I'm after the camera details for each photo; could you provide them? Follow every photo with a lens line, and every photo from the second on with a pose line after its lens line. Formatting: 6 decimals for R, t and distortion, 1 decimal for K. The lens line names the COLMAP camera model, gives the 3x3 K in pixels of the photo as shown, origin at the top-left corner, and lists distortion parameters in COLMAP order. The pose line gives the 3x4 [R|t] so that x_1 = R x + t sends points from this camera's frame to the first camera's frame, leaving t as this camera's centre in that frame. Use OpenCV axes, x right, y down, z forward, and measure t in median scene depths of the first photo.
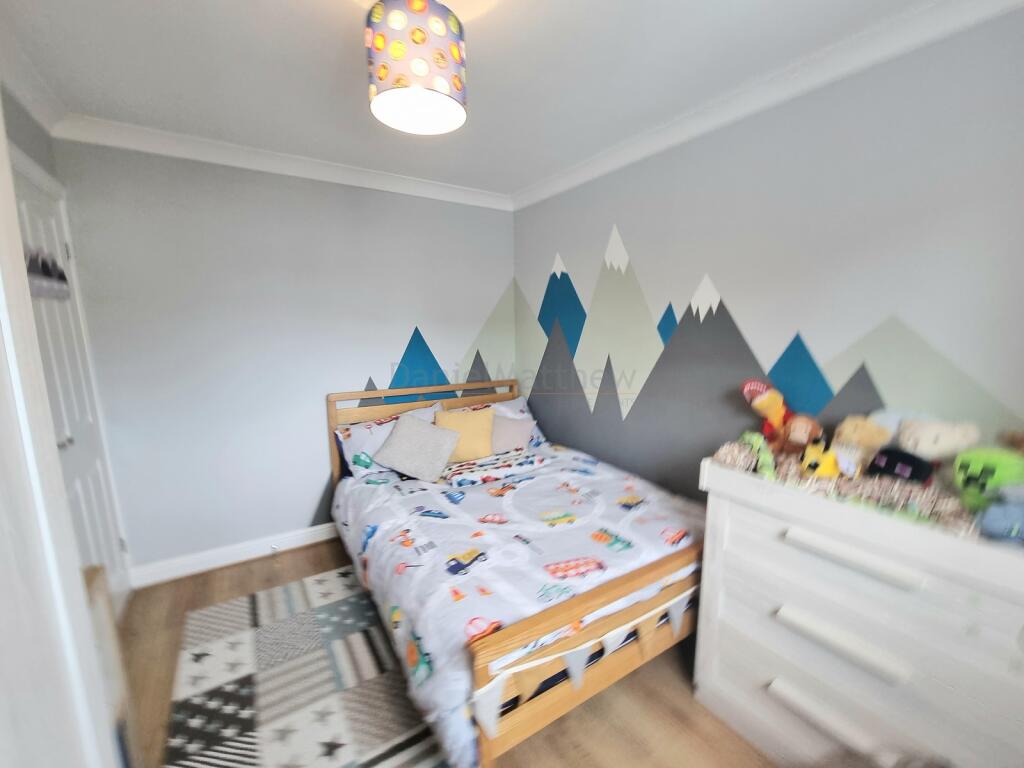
lens RADIAL K [[422.9, 0, 523.2], [0, 422.9, 390.0], [0, 0, 1]] dist [0.000569, -0.000259]
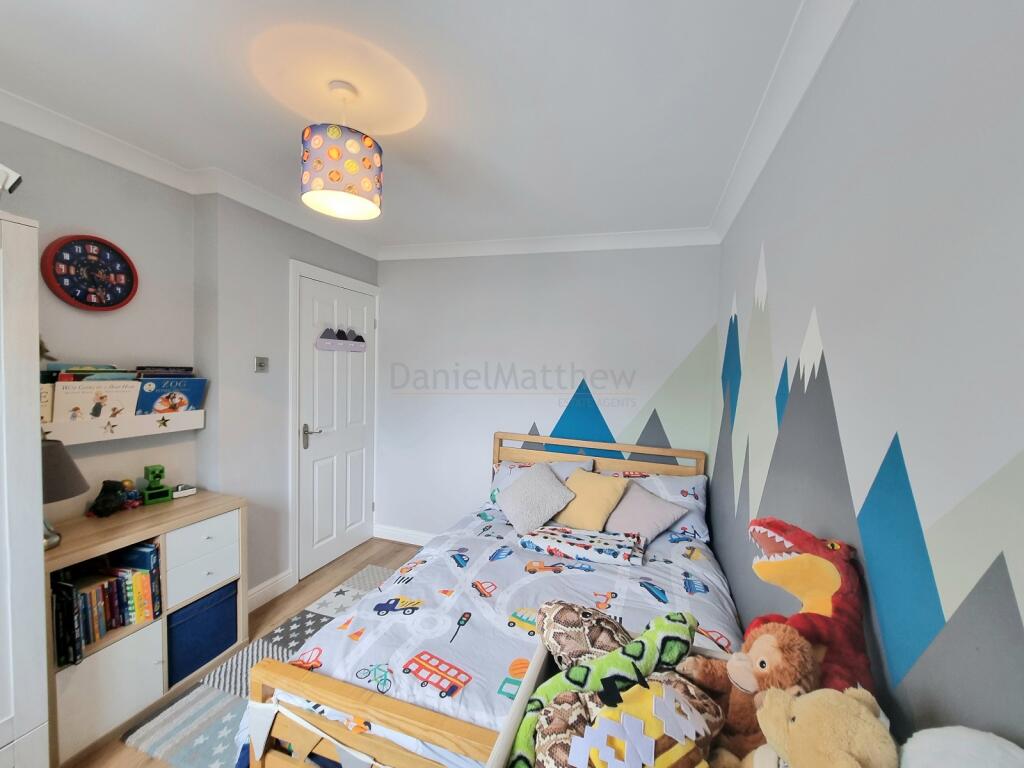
lens RADIAL K [[422.9, 0, 515.4], [0, 422.9, 392.2], [0, 0, 1]] dist [0.000569, -0.000259]
pose [[0.626692, 0.075744, -0.775578, 0.510445], [-0.162503, 0.986087, -0.035005, -0.071824], [0.762136, 0.147971, 0.630281, 0.323952]]
